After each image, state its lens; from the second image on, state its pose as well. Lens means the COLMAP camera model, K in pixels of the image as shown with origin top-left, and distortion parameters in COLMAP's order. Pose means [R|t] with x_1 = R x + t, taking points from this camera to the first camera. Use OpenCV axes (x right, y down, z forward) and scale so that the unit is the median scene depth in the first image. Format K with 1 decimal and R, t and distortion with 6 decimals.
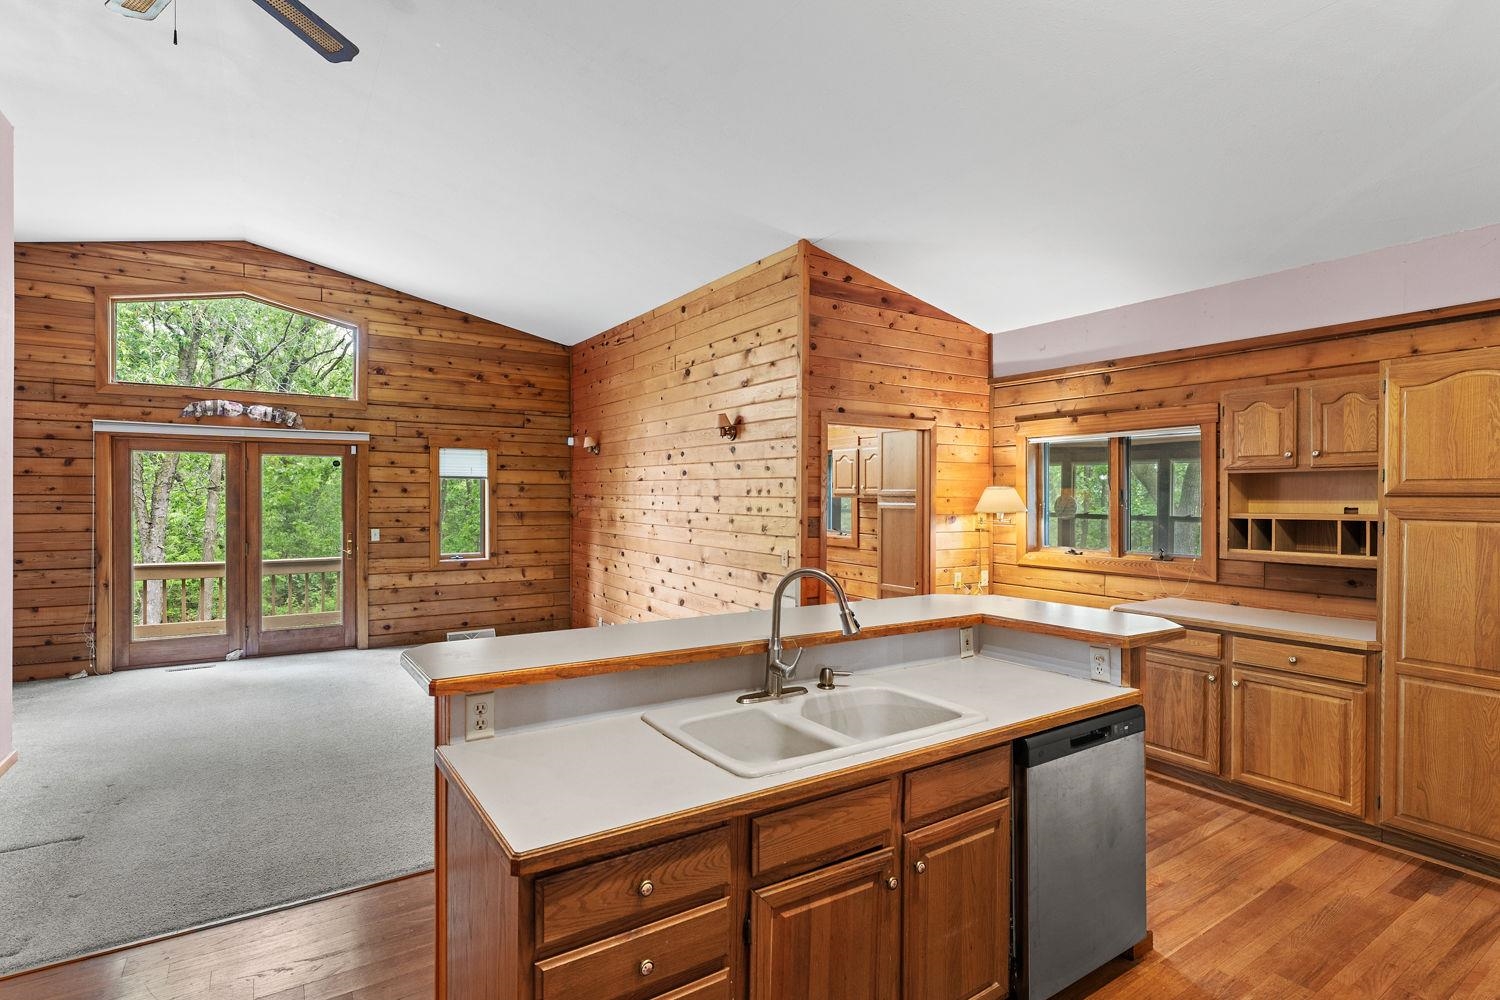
lens RADIAL K [[724.6, 0, 762.2], [0, 724.6, 504.3], [0, 0, 1]] dist [-0.000457, 0.000543]
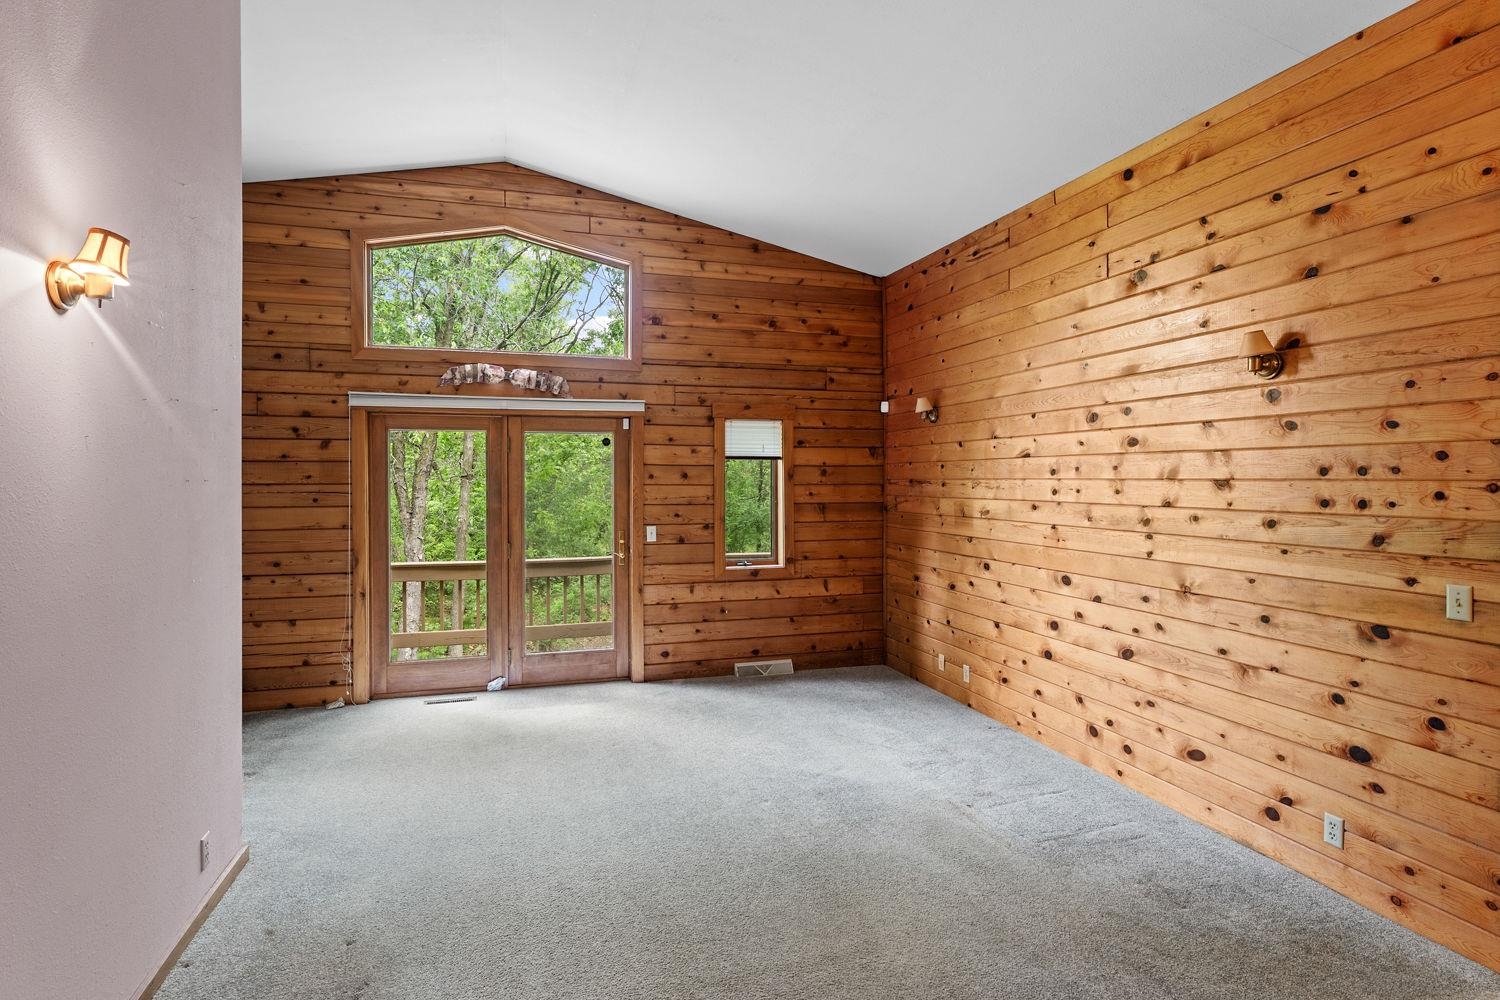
lens RADIAL K [[785.0, 0, 746.3], [0, 785.0, 490.8], [0, 0, 1]] dist [-0.000103, -0.000986]
pose [[0.955123, -0.003457, -0.296191, -0.209352], [0.003552, 0.999994, -0.000215, -0.003092], [0.296190, -0.000846, 0.955129, 0.257384]]
